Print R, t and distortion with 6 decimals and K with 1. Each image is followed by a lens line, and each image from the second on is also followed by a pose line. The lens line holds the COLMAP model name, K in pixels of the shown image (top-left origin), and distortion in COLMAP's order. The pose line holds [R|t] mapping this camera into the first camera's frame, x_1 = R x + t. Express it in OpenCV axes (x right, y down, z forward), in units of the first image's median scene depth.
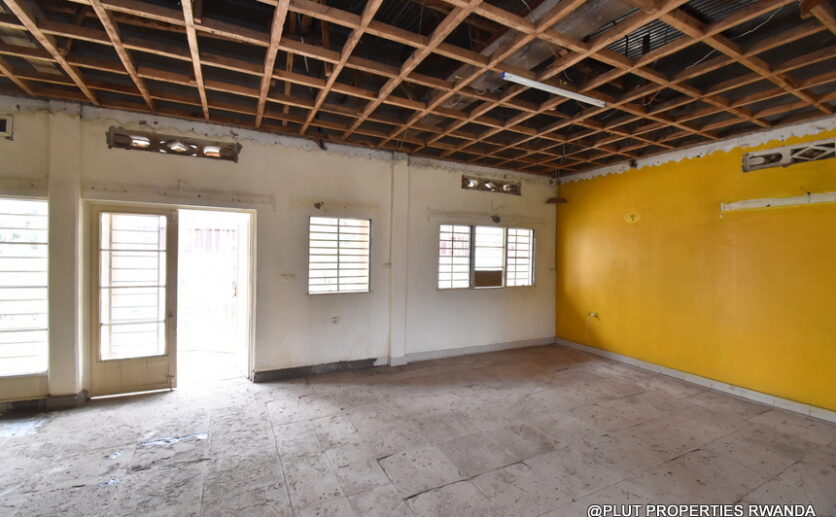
lens RADIAL K [[369.8, 0, 418.0], [0, 369.8, 258.5], [0, 0, 1]] dist [0.021053, -0.025564]
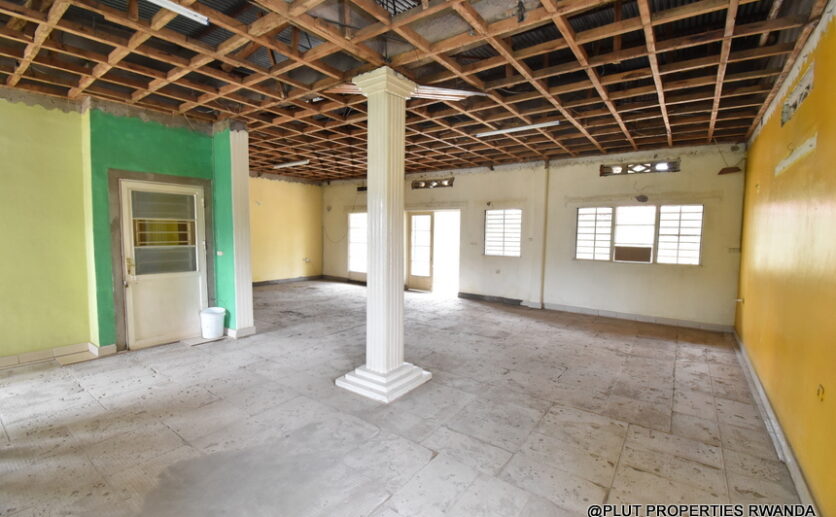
lens RADIAL K [[369.8, 0, 418.0], [0, 369.8, 258.5], [0, 0, 1]] dist [0.021053, -0.025564]
pose [[0.453298, 0.052914, -0.889787, 1.103232], [-0.020573, 0.998592, 0.048904, 0.033594], [0.891122, -0.003862, 0.453748, -0.078282]]
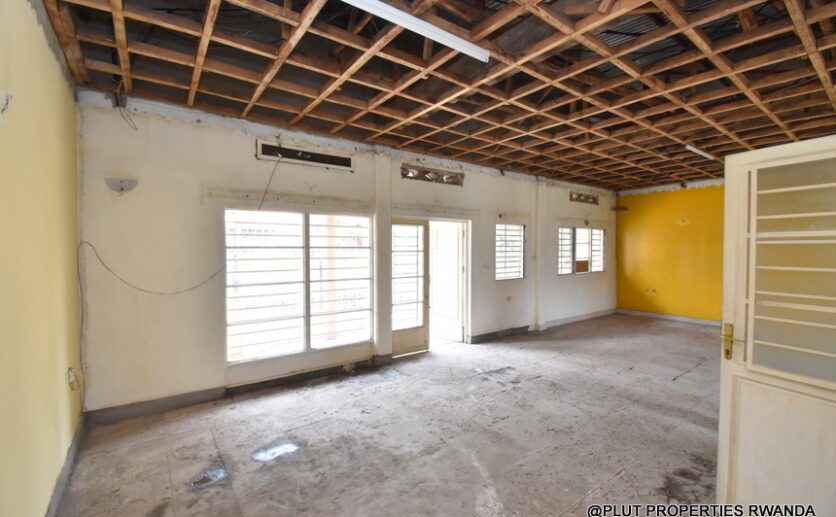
lens RADIAL K [[362.9, 0, 418.0], [0, 362.9, 258.5], [0, 0, 1]] dist [0.001734, -0.016382]
pose [[0.987403, -0.027297, 0.155851, -0.772386], [0.025987, 0.999608, 0.010438, -0.005946], [-0.156075, -0.006256, 0.987725, -0.286378]]
